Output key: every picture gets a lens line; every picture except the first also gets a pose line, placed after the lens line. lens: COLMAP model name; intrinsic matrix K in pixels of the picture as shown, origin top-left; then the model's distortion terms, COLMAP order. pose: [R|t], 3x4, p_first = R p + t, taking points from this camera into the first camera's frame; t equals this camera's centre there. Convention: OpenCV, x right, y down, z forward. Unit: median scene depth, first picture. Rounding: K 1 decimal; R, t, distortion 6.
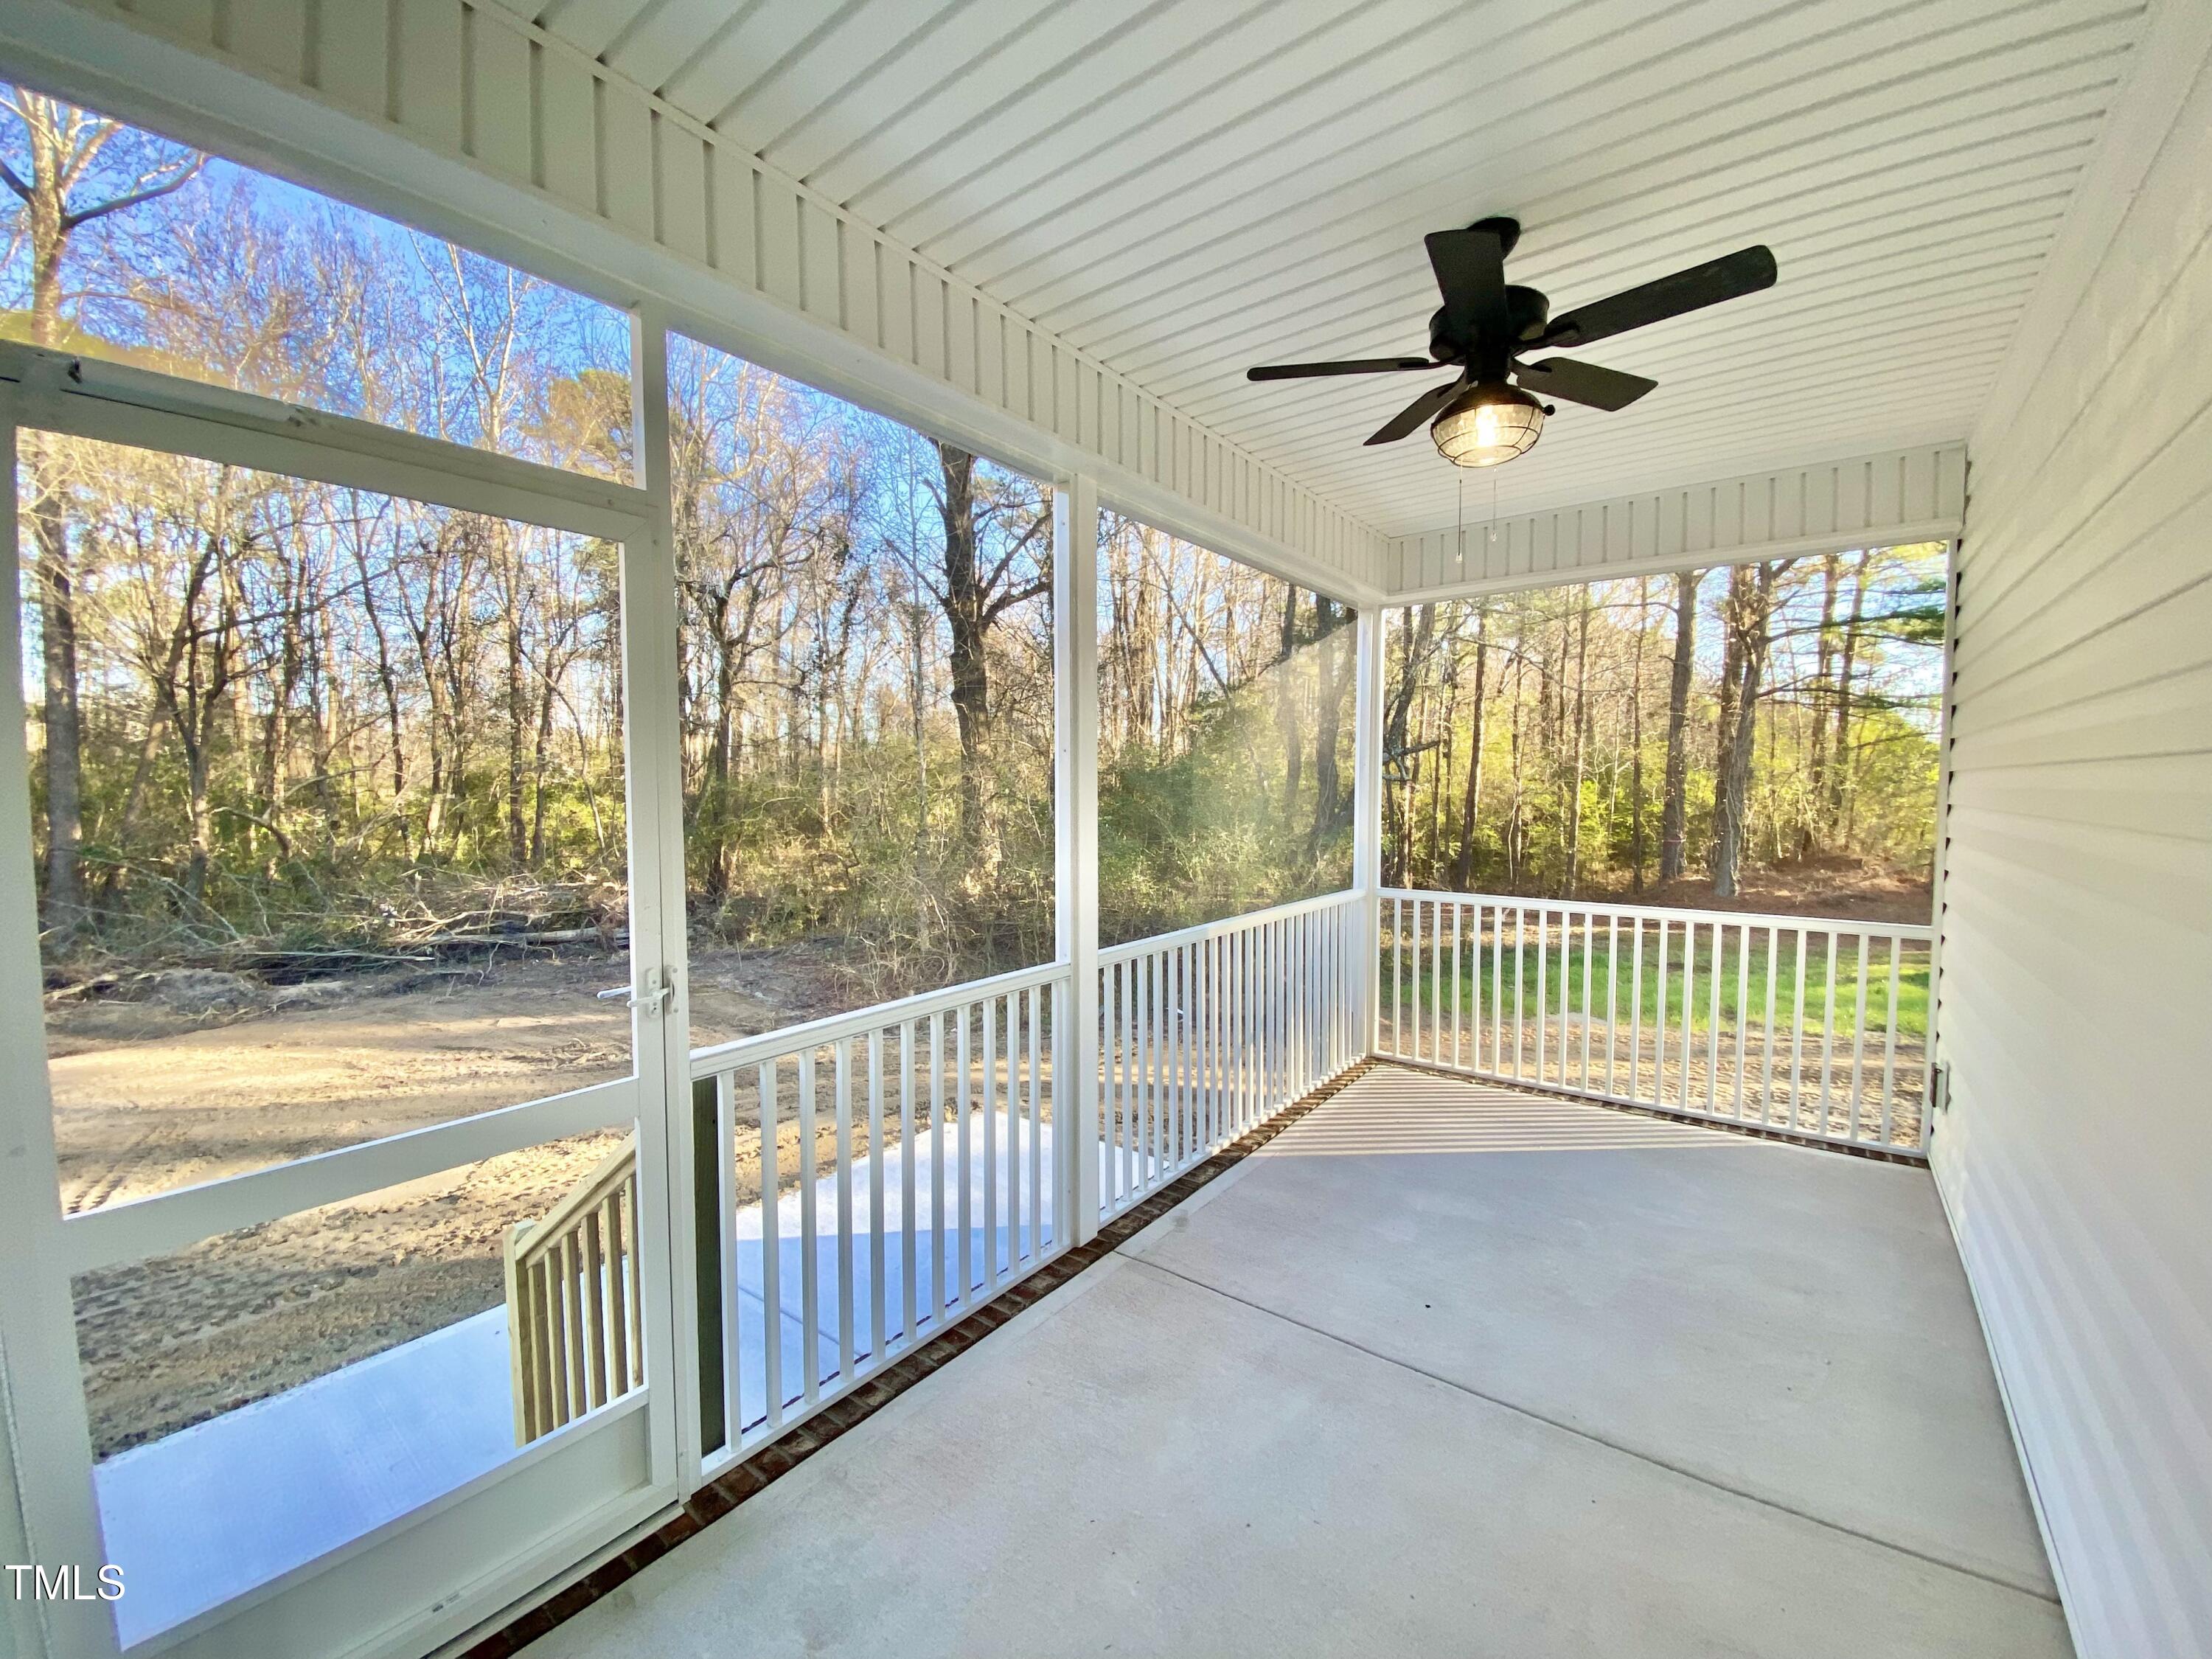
lens RADIAL K [[897.9, 0, 1106.0], [0, 897.9, 829.5], [0, 0, 1]] dist [0.001160, -0.013137]
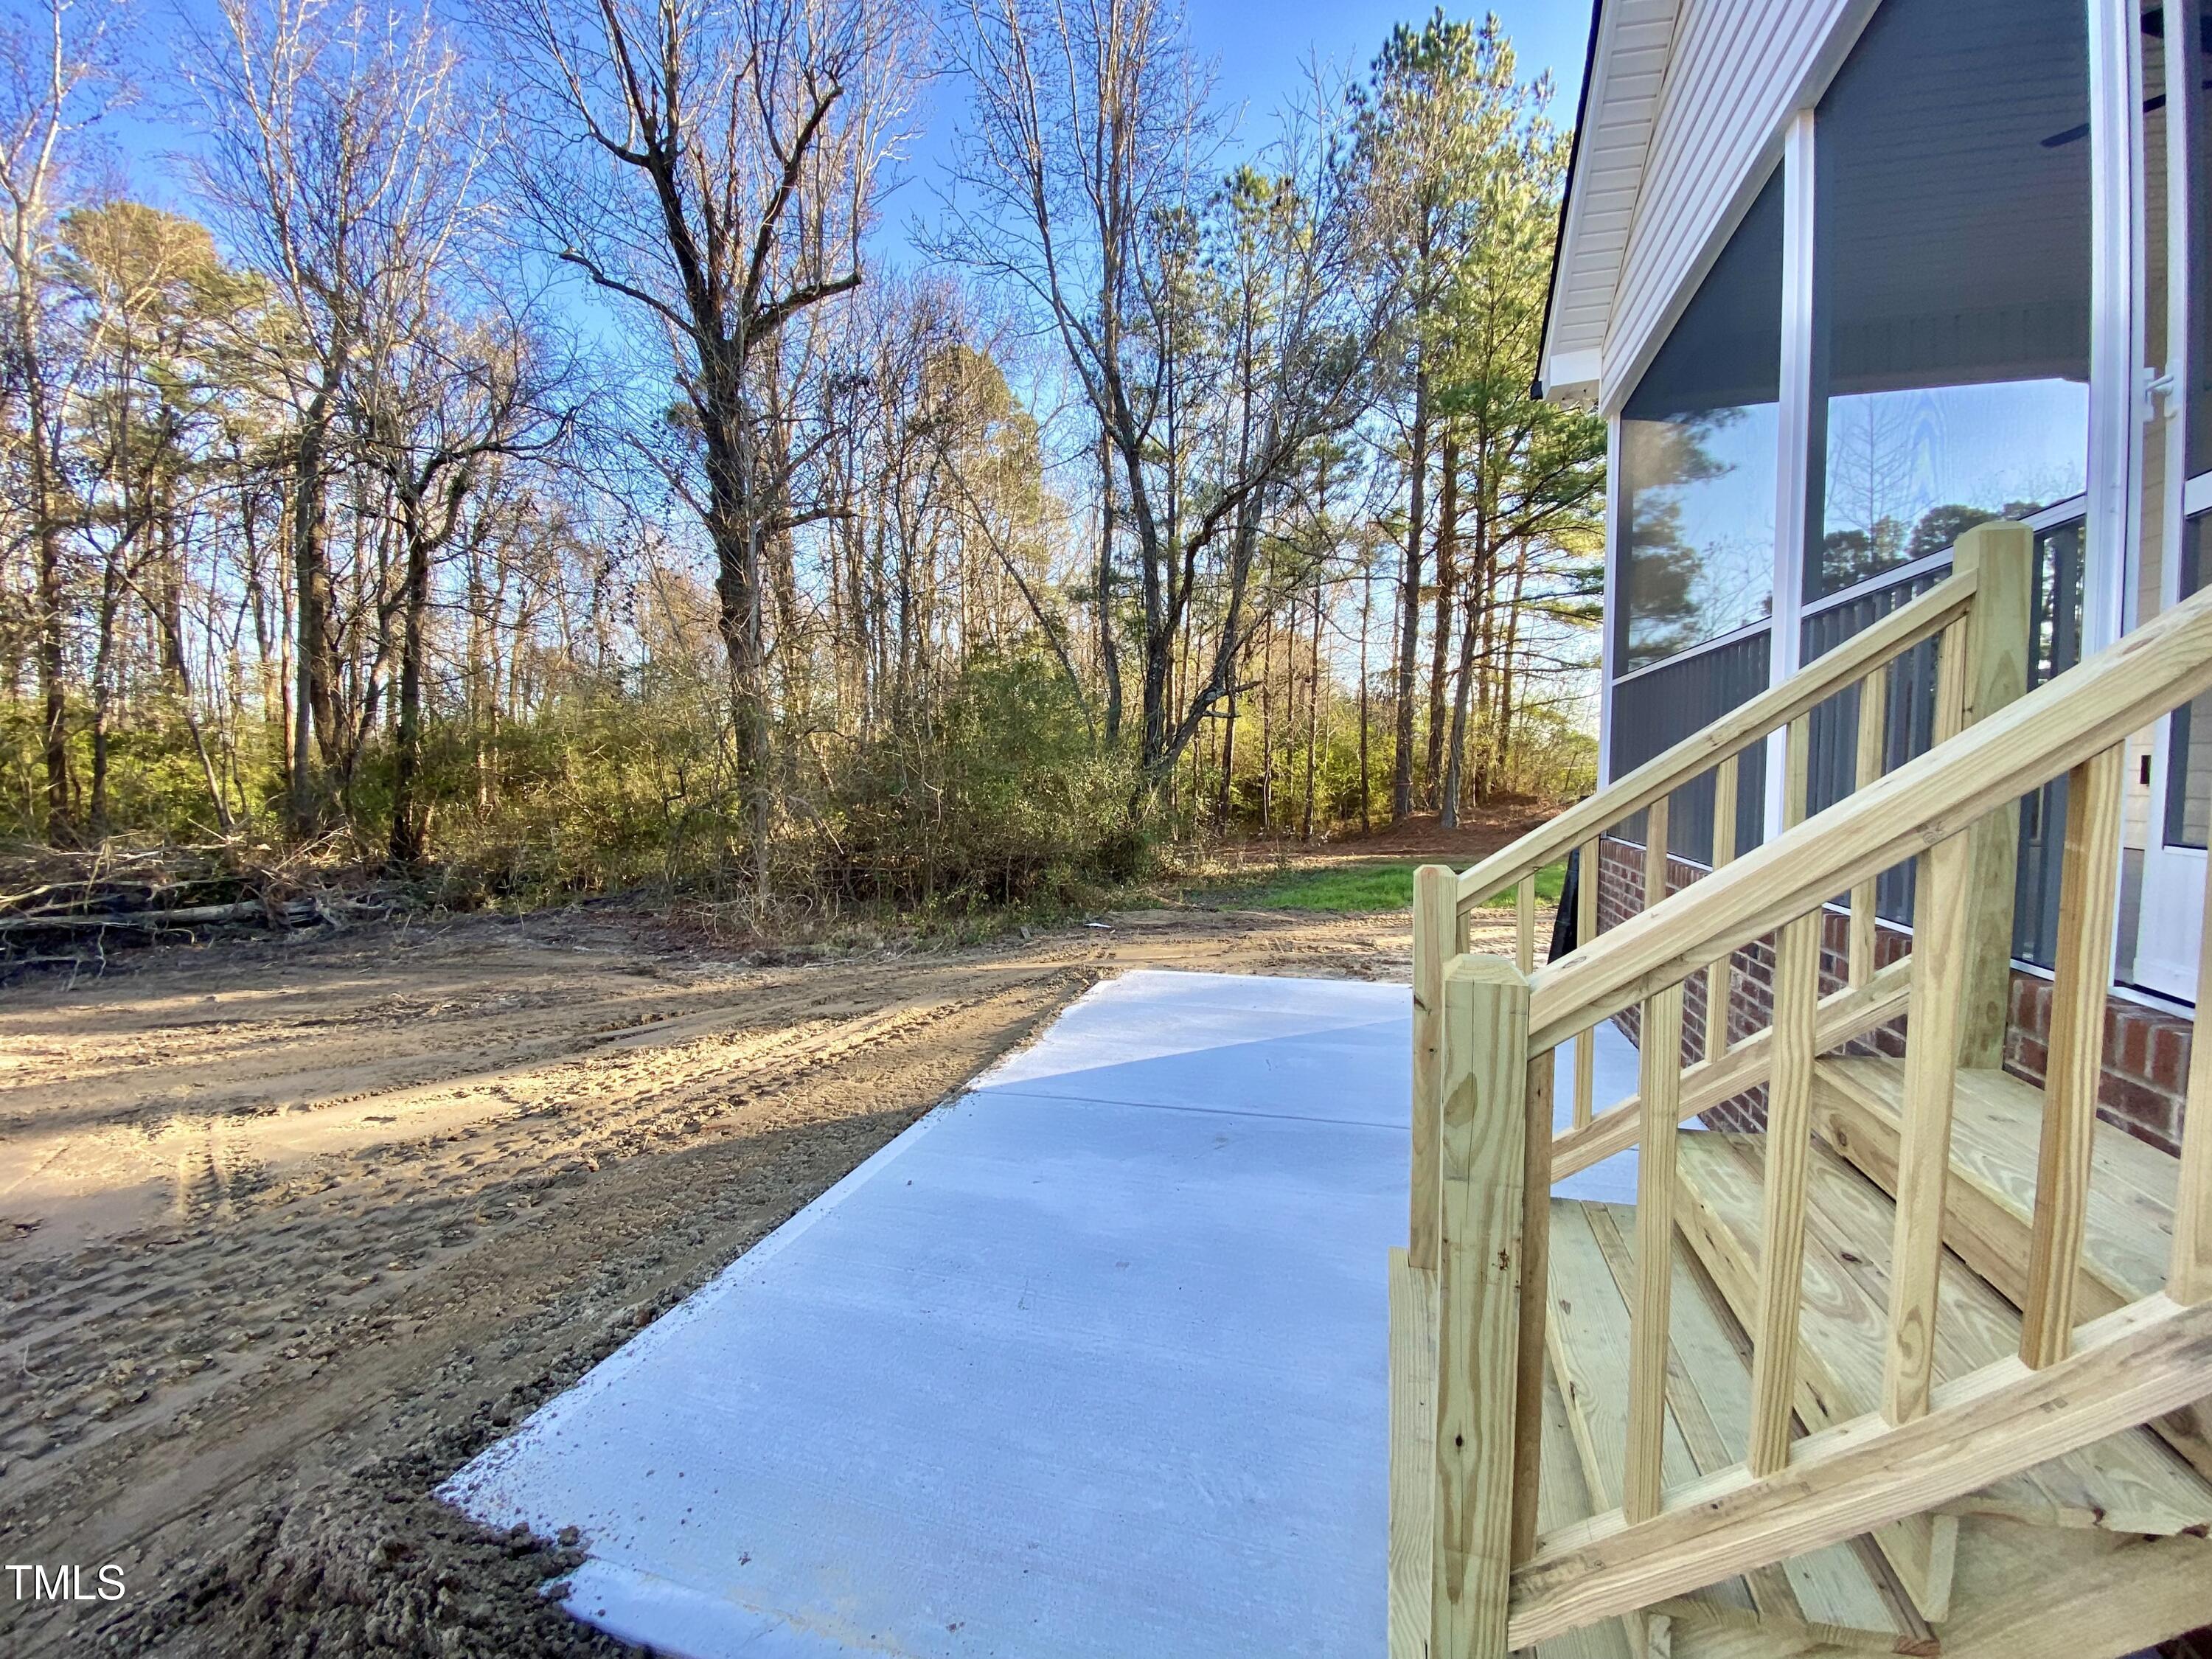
lens RADIAL K [[897.9, 0, 1106.0], [0, 897.9, 829.5], [0, 0, 1]] dist [0.001160, -0.013137]
pose [[0.937789, -0.024816, 0.346318, -0.159343], [0.019892, 0.999644, 0.017766, 0.052036], [-0.346636, -0.009772, 0.937949, 0.047535]]
